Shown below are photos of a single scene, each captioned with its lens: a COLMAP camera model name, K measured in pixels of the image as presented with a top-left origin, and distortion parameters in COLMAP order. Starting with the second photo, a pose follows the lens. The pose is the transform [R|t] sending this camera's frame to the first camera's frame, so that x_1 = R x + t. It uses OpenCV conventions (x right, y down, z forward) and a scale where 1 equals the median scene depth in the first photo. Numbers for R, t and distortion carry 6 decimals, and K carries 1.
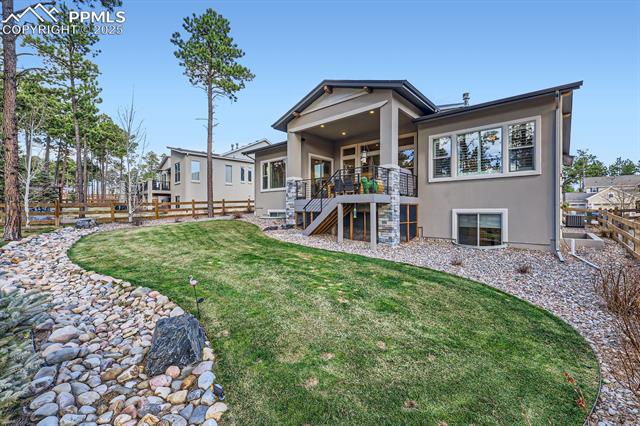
lens RADIAL K [[268.7, 0, 319.5], [0, 268.7, 212.5], [0, 0, 1]] dist [0.002187, -0.000172]
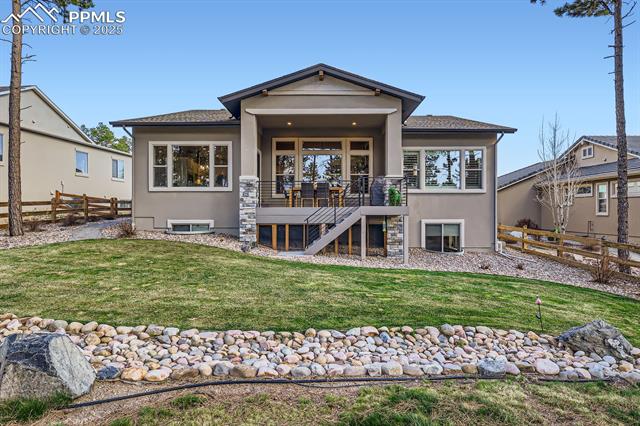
lens RADIAL K [[367.6, 0, 320.0], [0, 367.6, 213.0], [0, 0, 1]] dist [0.001375, 0.000046]
pose [[0.755248, 0.001432, 0.655438, -0.764298], [0.002990, 0.999980, -0.005630, -0.032327], [-0.655433, 0.006212, 0.755228, 0.167422]]
